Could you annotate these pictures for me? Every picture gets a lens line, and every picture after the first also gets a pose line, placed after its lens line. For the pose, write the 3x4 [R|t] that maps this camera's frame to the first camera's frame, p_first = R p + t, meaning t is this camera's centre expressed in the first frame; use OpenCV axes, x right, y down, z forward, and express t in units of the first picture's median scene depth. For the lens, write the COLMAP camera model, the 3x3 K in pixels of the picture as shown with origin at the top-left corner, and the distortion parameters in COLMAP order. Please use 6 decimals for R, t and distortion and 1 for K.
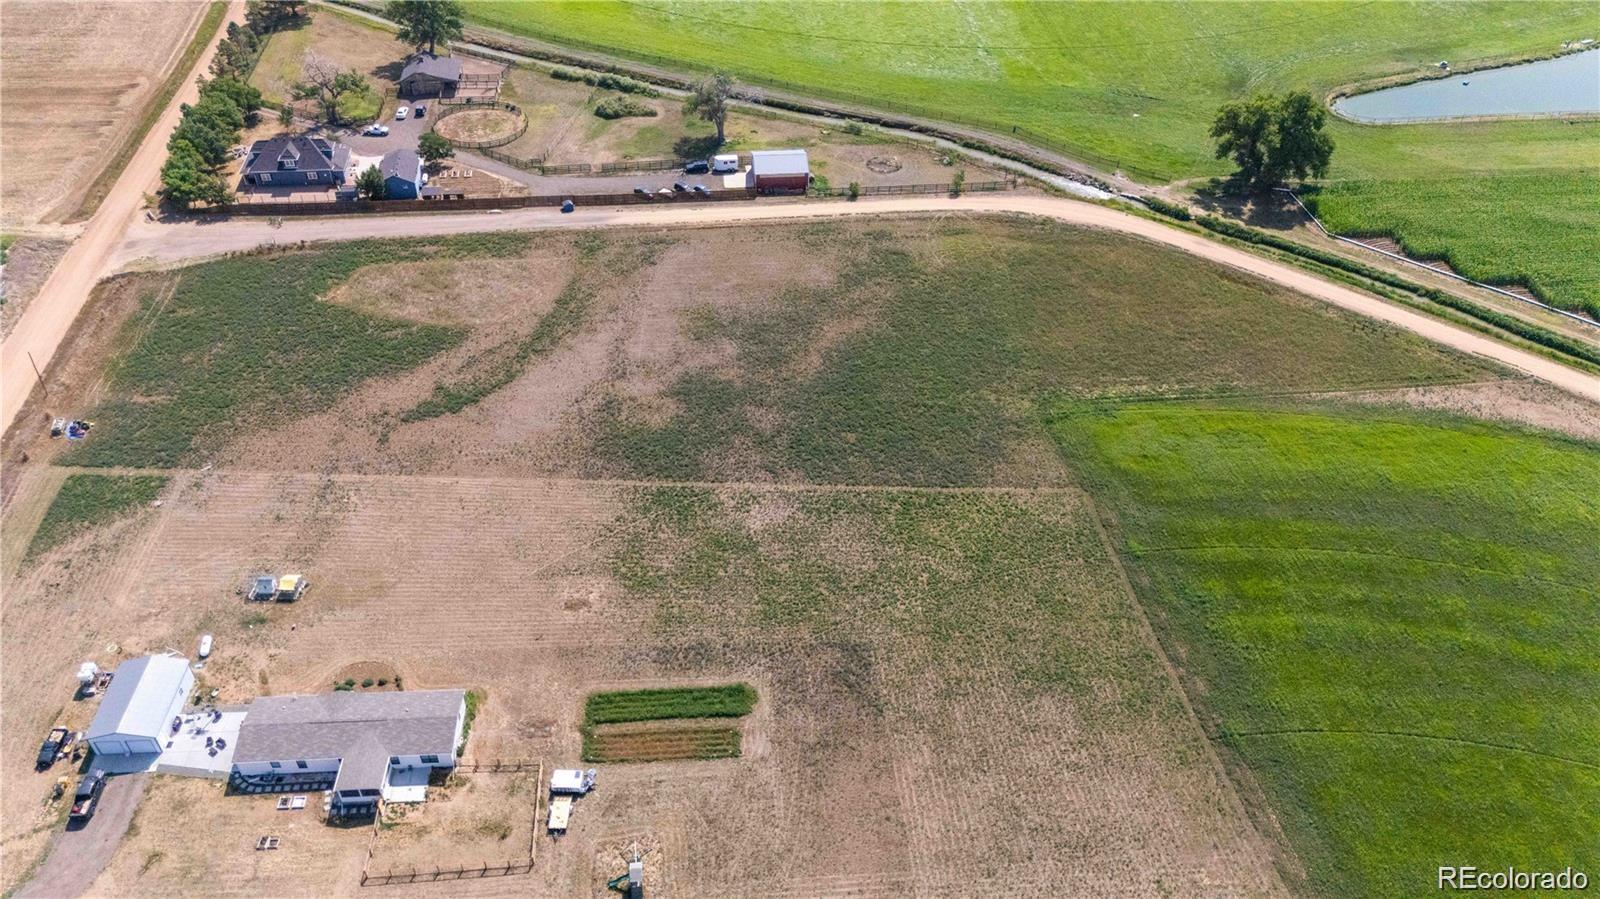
lens RADIAL K [[1173.8, 0, 796.2], [0, 1173.8, 446.8], [0, 0, 1]] dist [0.083675, -0.079738]
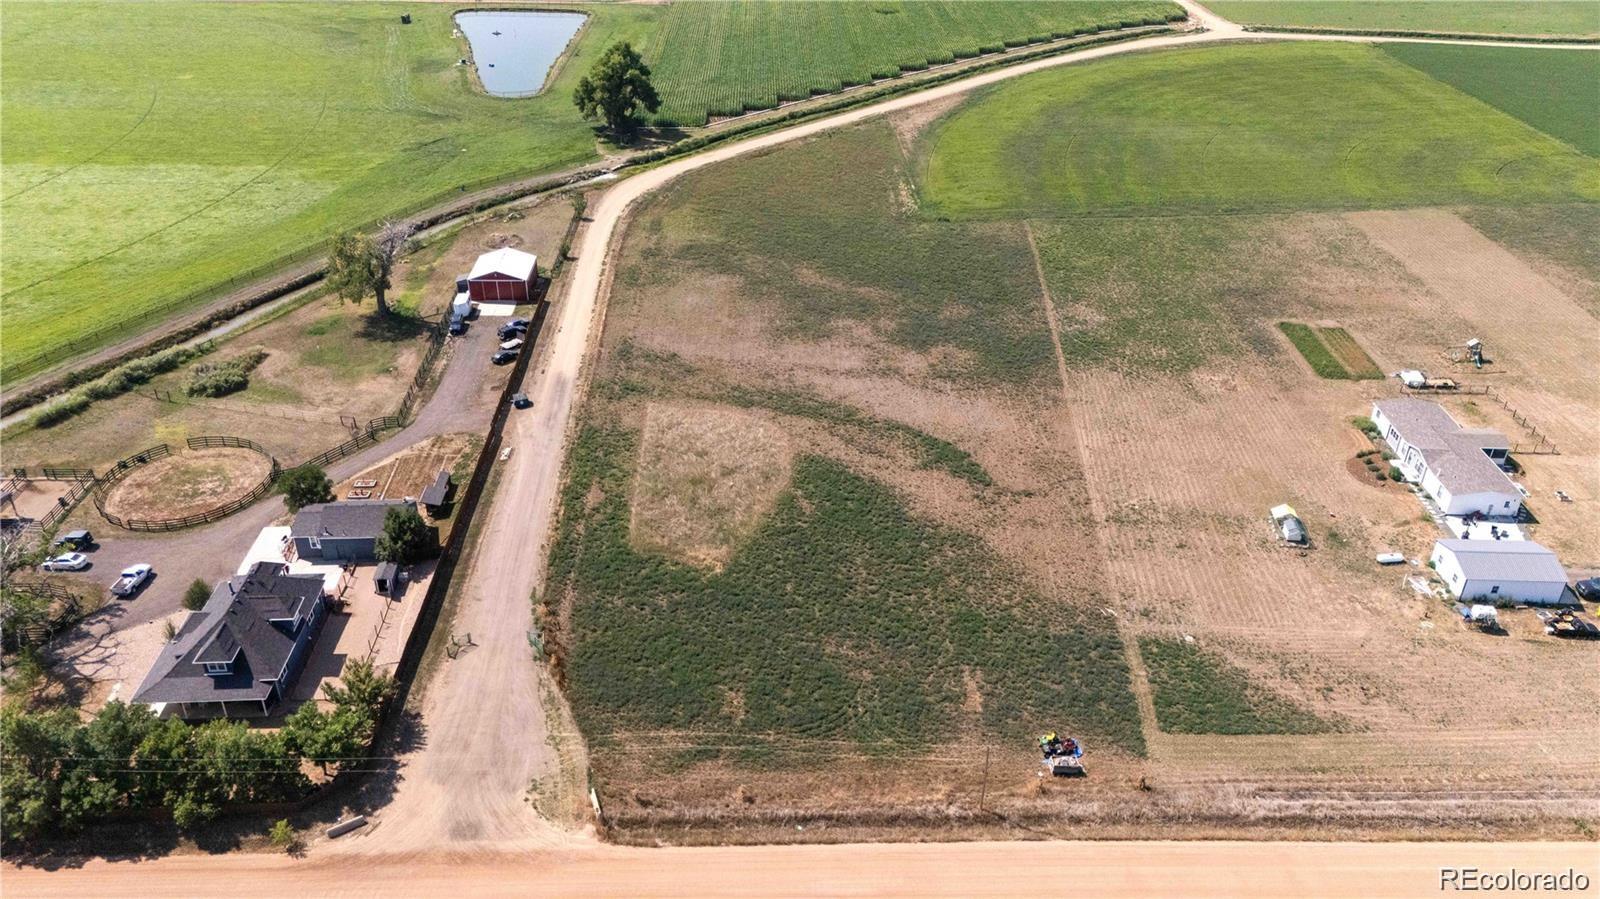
lens RADIAL K [[1173.8, 0, 796.2], [0, 1173.8, 446.8], [0, 0, 1]] dist [0.083675, -0.079738]
pose [[0.079752, -0.523139, 0.848508, -0.893195], [0.644709, 0.676283, 0.356359, -0.367004], [-0.760257, 0.518620, 0.391207, 0.657876]]
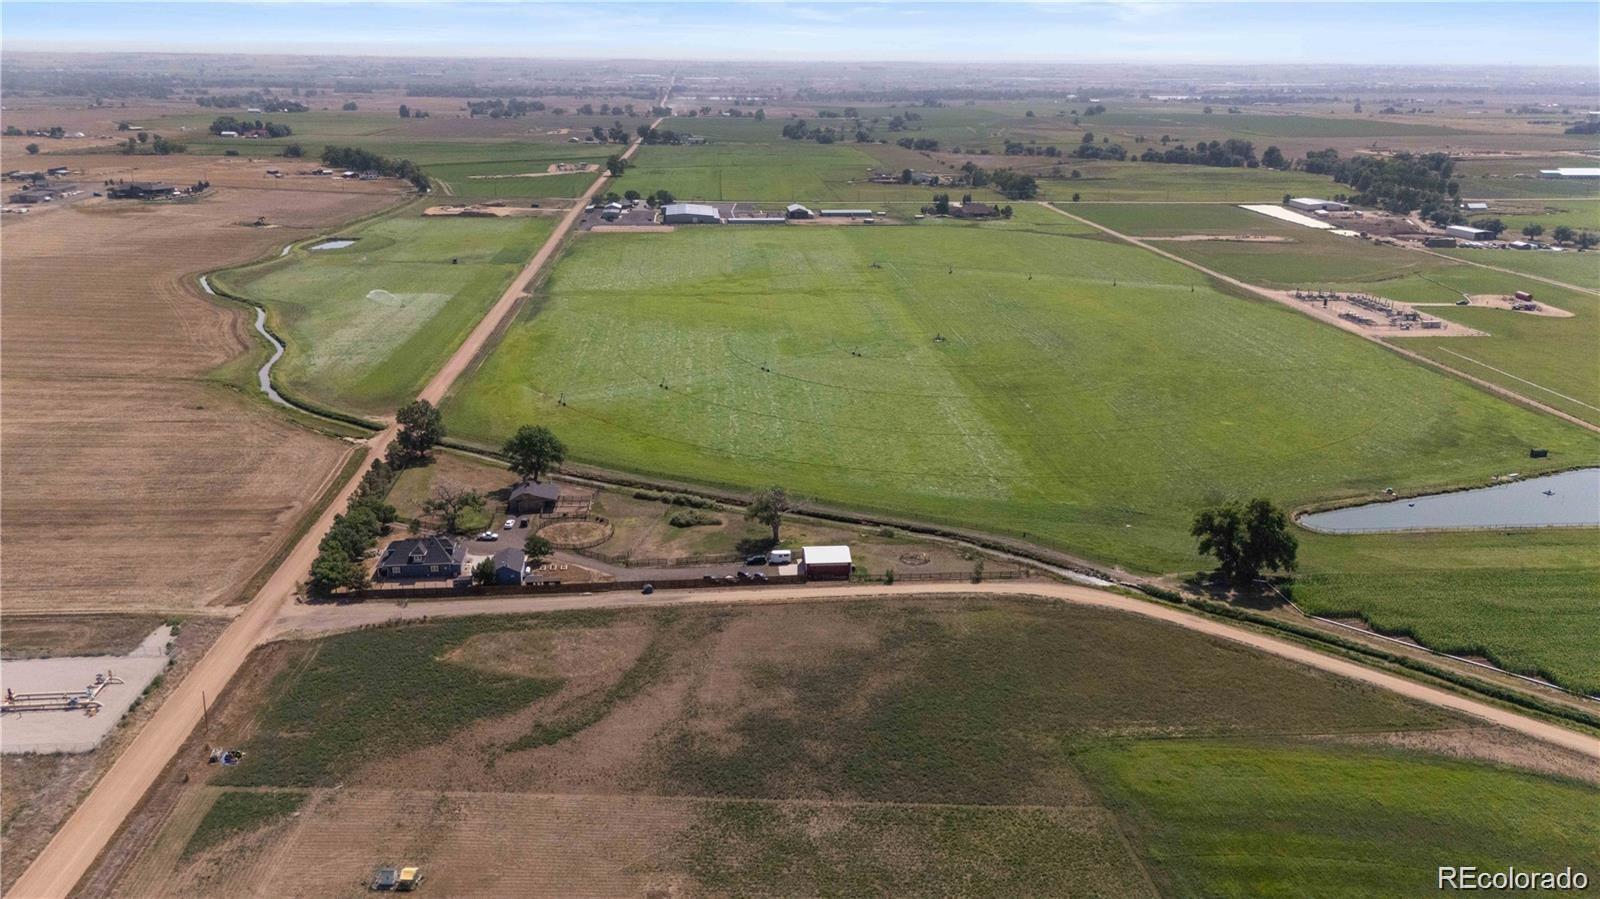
lens RADIAL K [[1173.8, 0, 796.2], [0, 1173.8, 446.8], [0, 0, 1]] dist [0.083675, -0.079738]
pose [[0.999737, -0.005148, -0.022341, -0.019826], [-0.003825, 0.923356, -0.383926, 0.126696], [0.022605, 0.383911, 0.923093, -0.148746]]
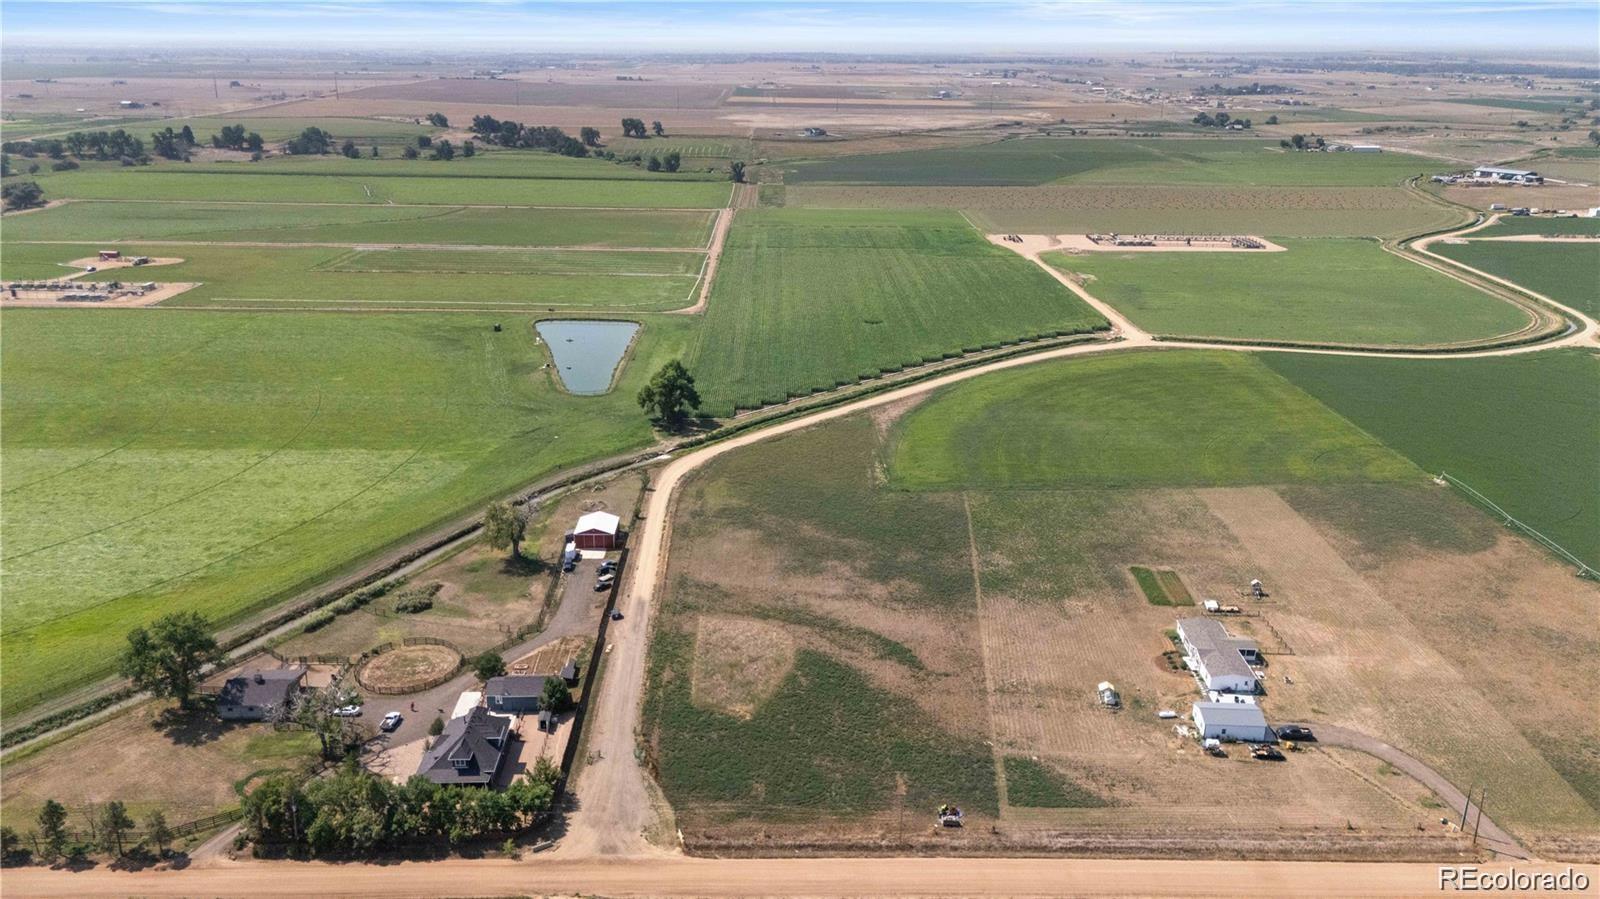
lens RADIAL K [[1171.0, 0, 796.5], [0, 1171.0, 446.5], [0, 0, 1]] dist [0.180131, -0.452552]
pose [[0.087555, -0.338515, 0.936879, -1.272668], [0.642885, 0.737619, 0.206438, -0.481721], [-0.760942, 0.584231, 0.282209, 0.513107]]
